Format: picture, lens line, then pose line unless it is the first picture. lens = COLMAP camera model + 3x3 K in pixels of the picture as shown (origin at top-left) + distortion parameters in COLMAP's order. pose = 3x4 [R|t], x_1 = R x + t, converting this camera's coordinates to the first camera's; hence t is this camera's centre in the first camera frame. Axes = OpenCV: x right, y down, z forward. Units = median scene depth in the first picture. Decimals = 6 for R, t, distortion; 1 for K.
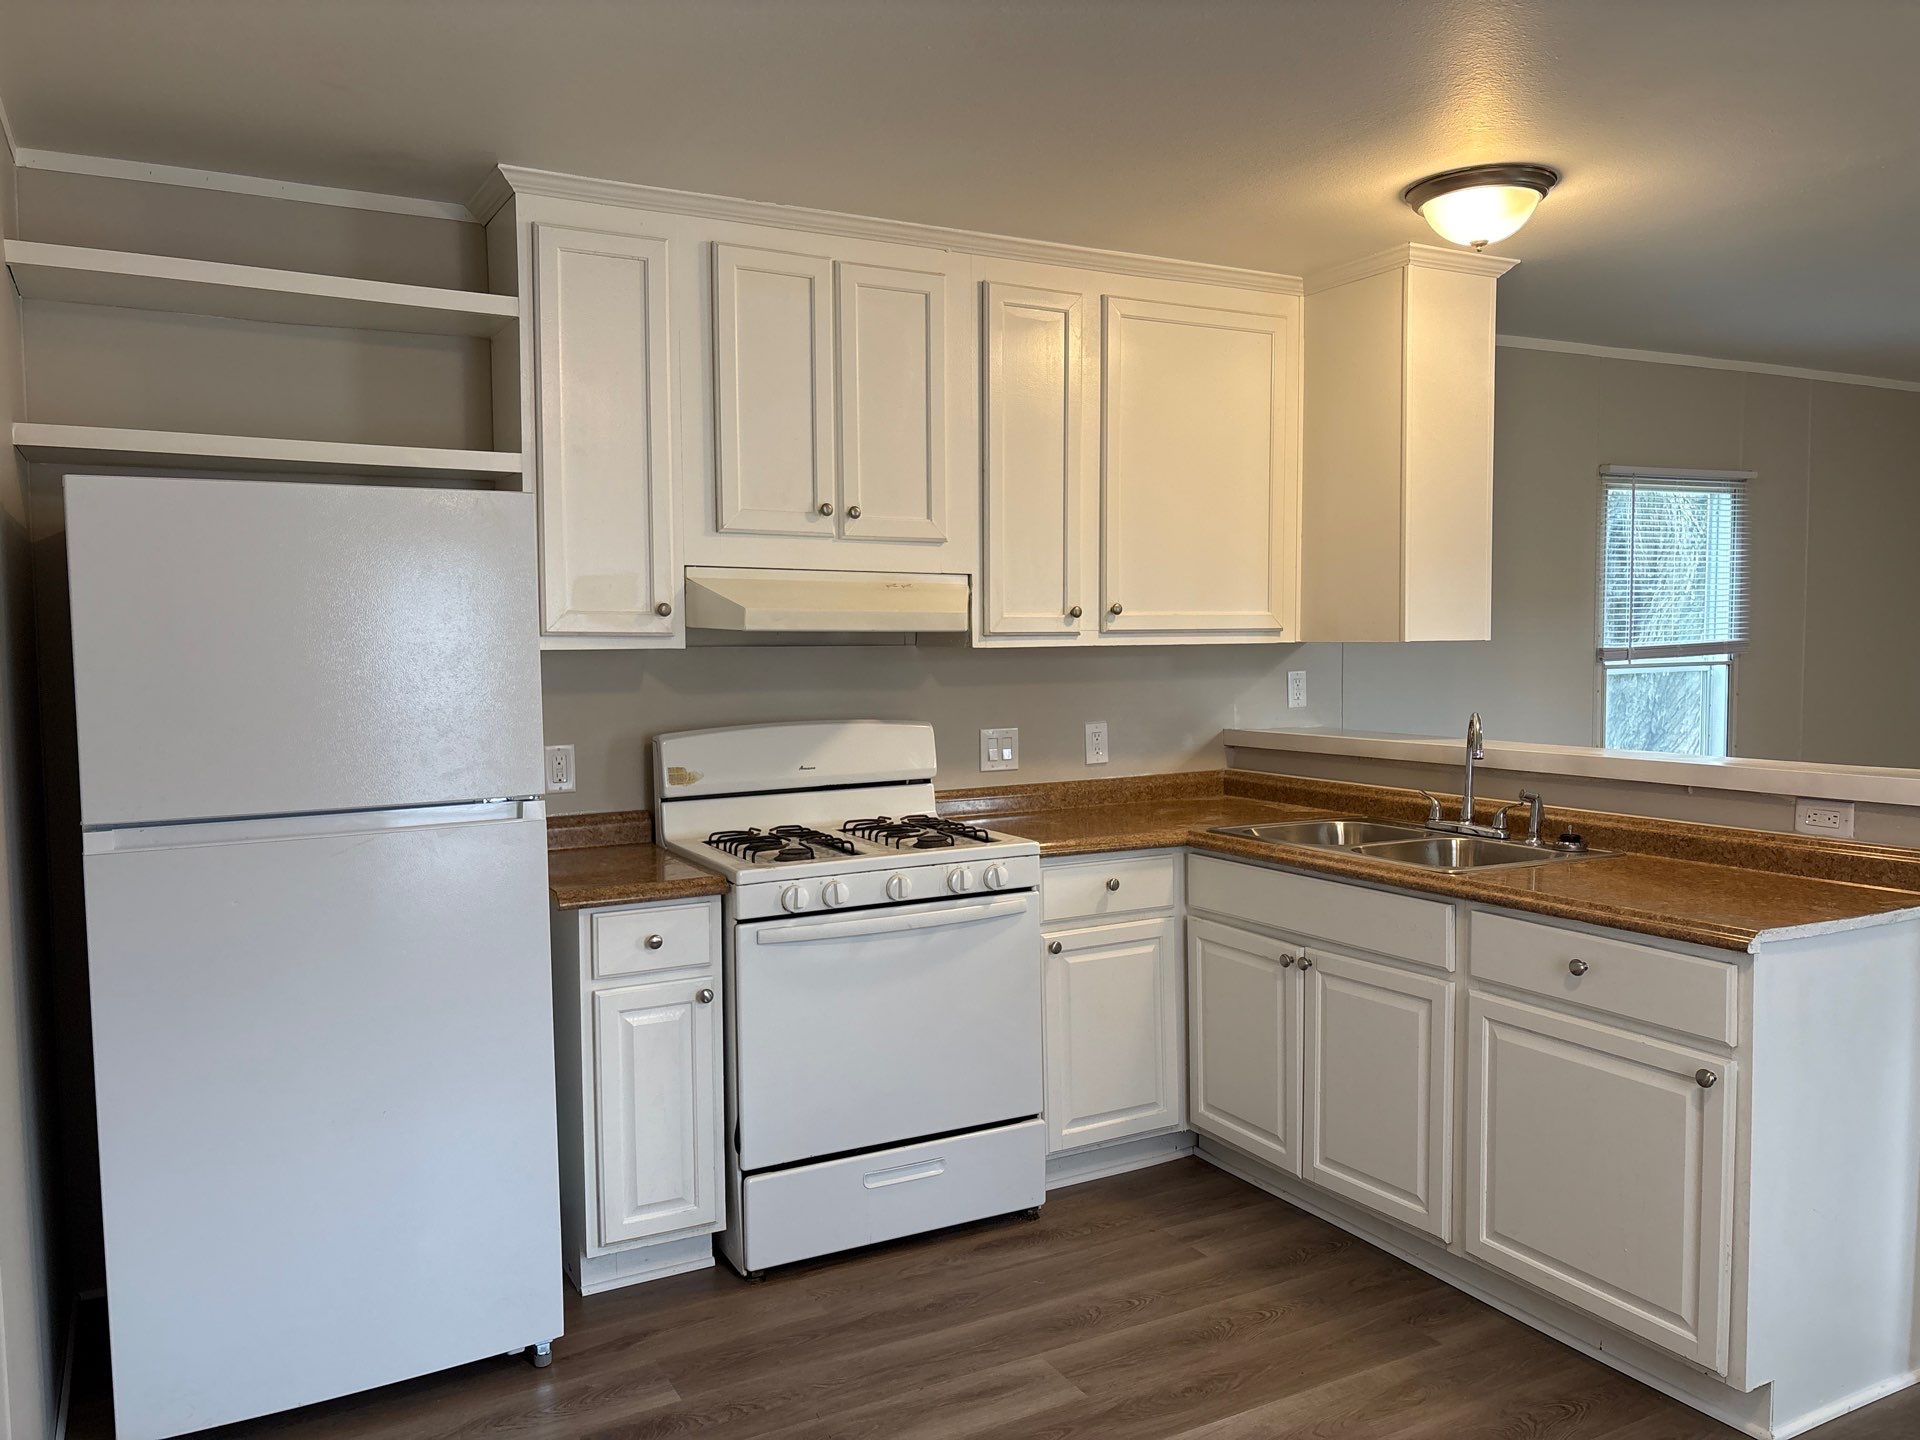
lens RADIAL K [[1446.4, 0, 957.1], [0, 1446.4, 725.6], [0, 0, 1]] dist [0.051444, -0.056582]
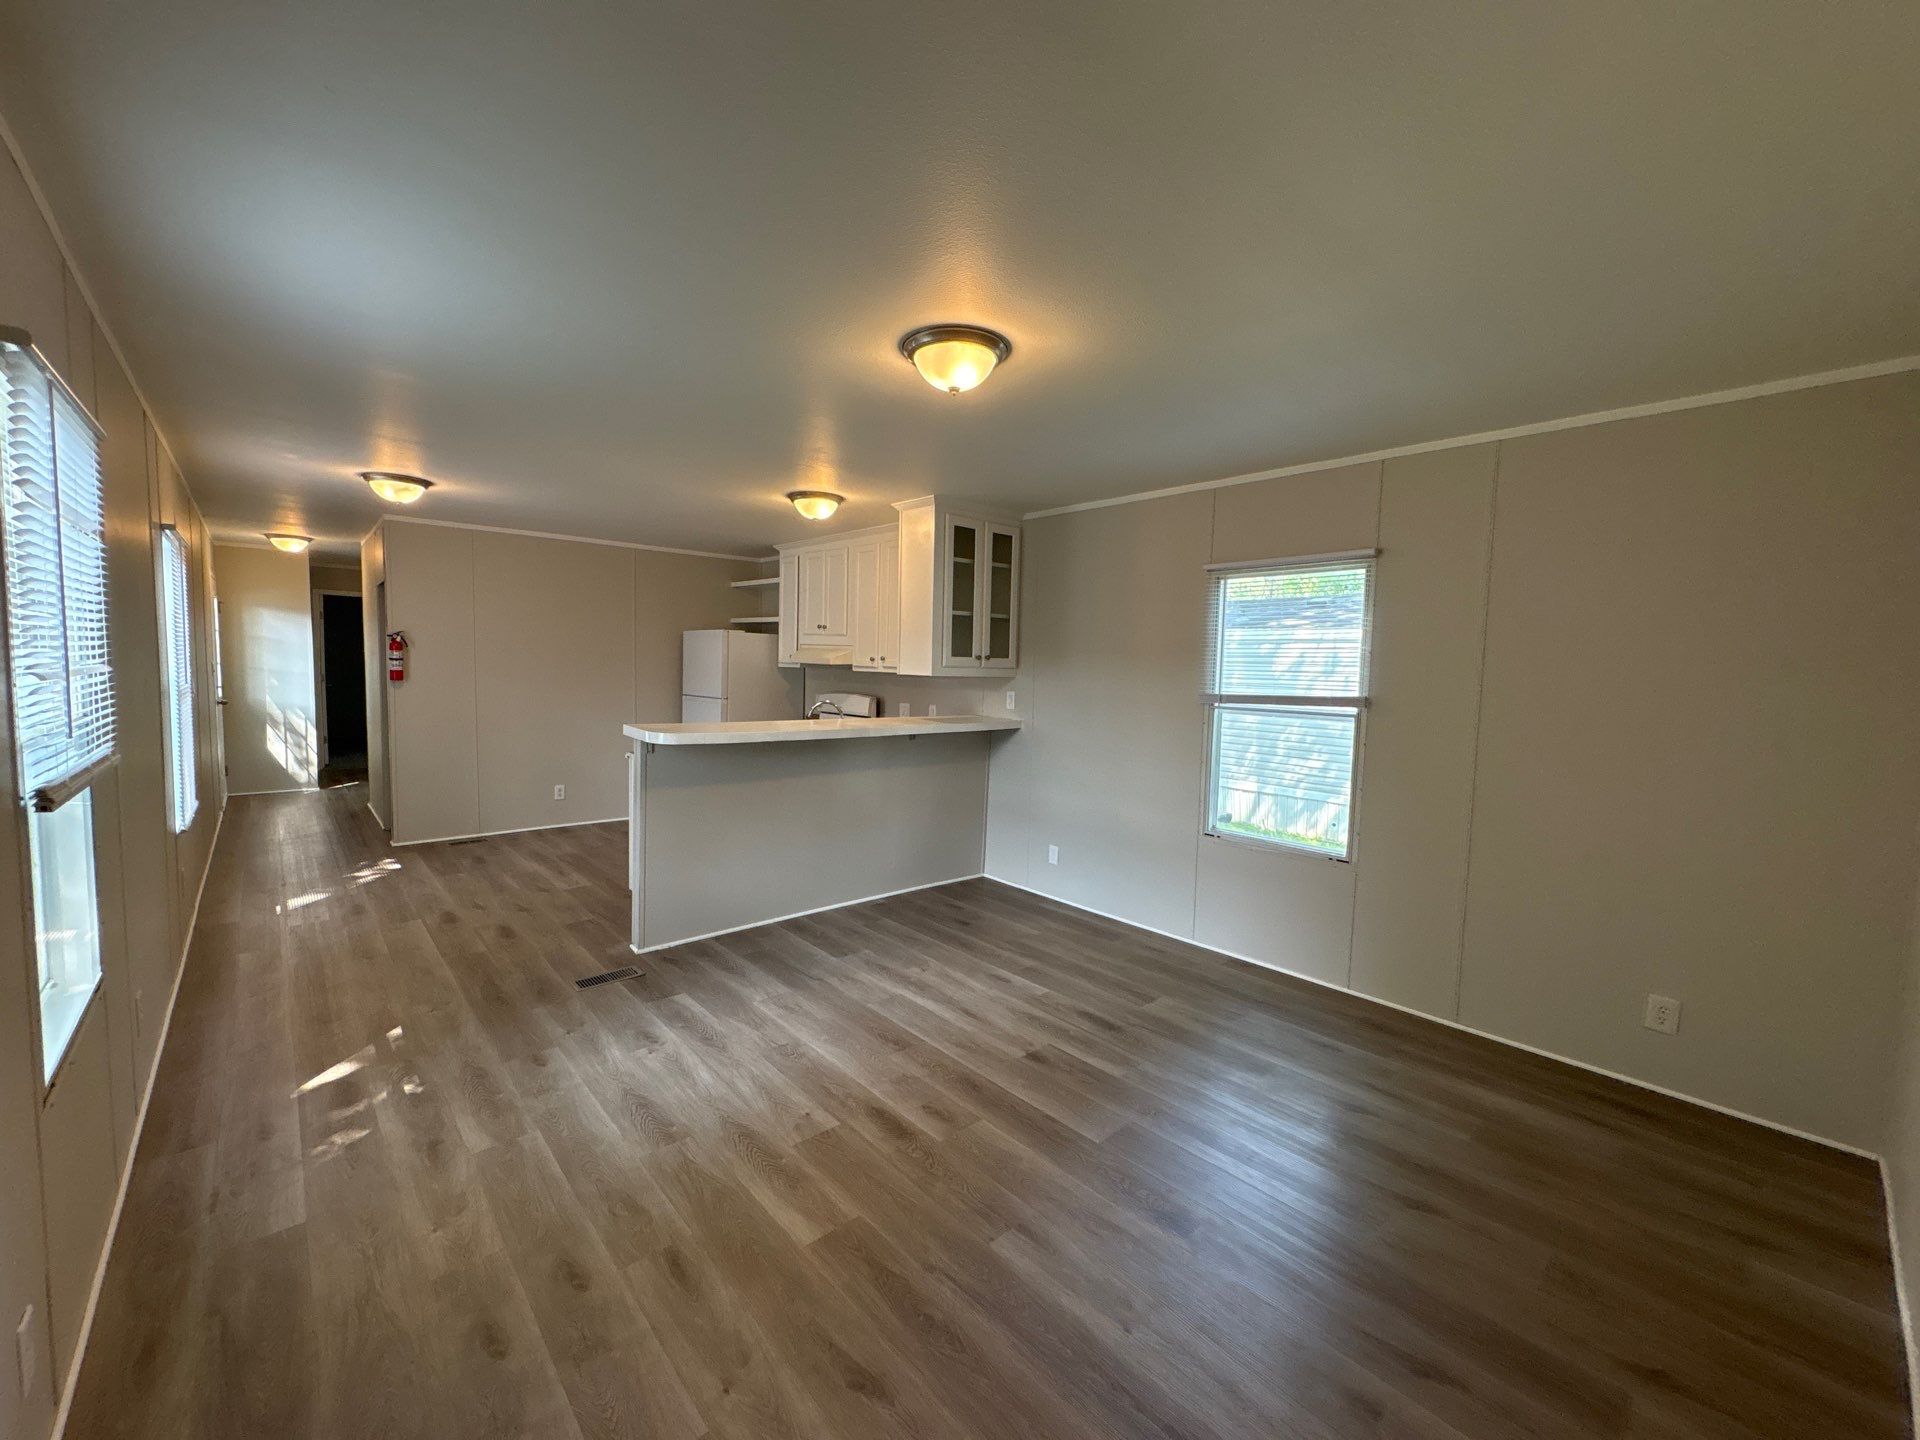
lens RADIAL K [[767.2, 0, 957.4], [0, 767.2, 714.9], [0, 0, 1]] dist [0.001465, -0.000320]
pose [[0.237002, 0.079711, -0.968233, 1.690026], [-0.089528, 0.994179, 0.059933, -0.083832], [0.967375, 0.072480, 0.242759, 0.894744]]
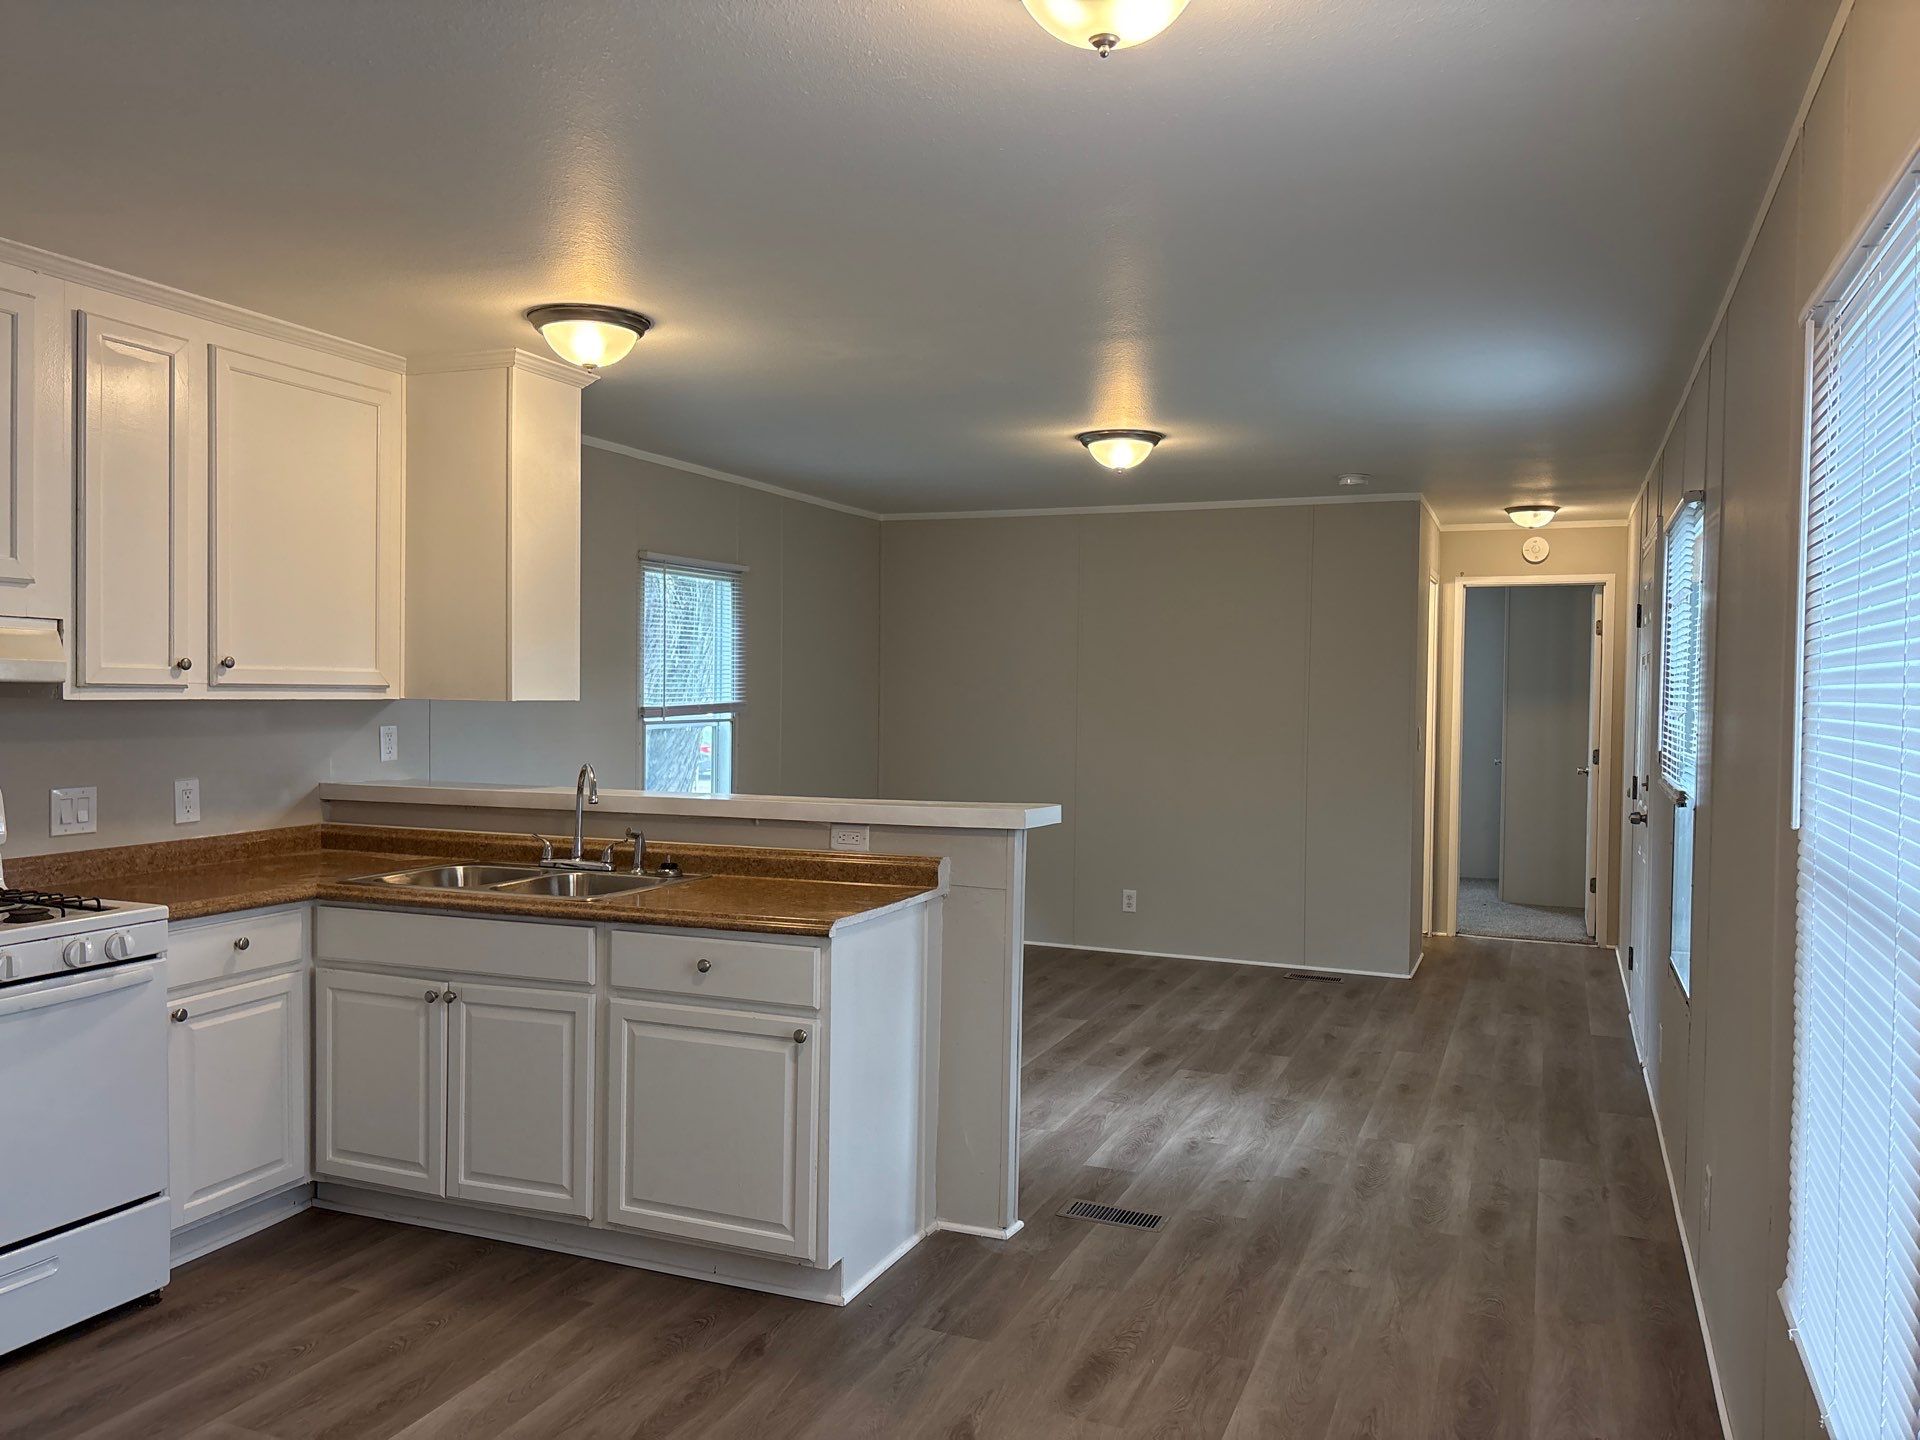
lens RADIAL K [[1446.4, 0, 957.3], [0, 1446.4, 724.5], [0, 0, 1]] dist [0.051444, -0.056582]
pose [[0.772304, 0.003442, 0.635243, -0.152123], [0.019407, 0.999391, -0.029010, -0.000848], [-0.634956, 0.034733, 0.771767, -0.083481]]
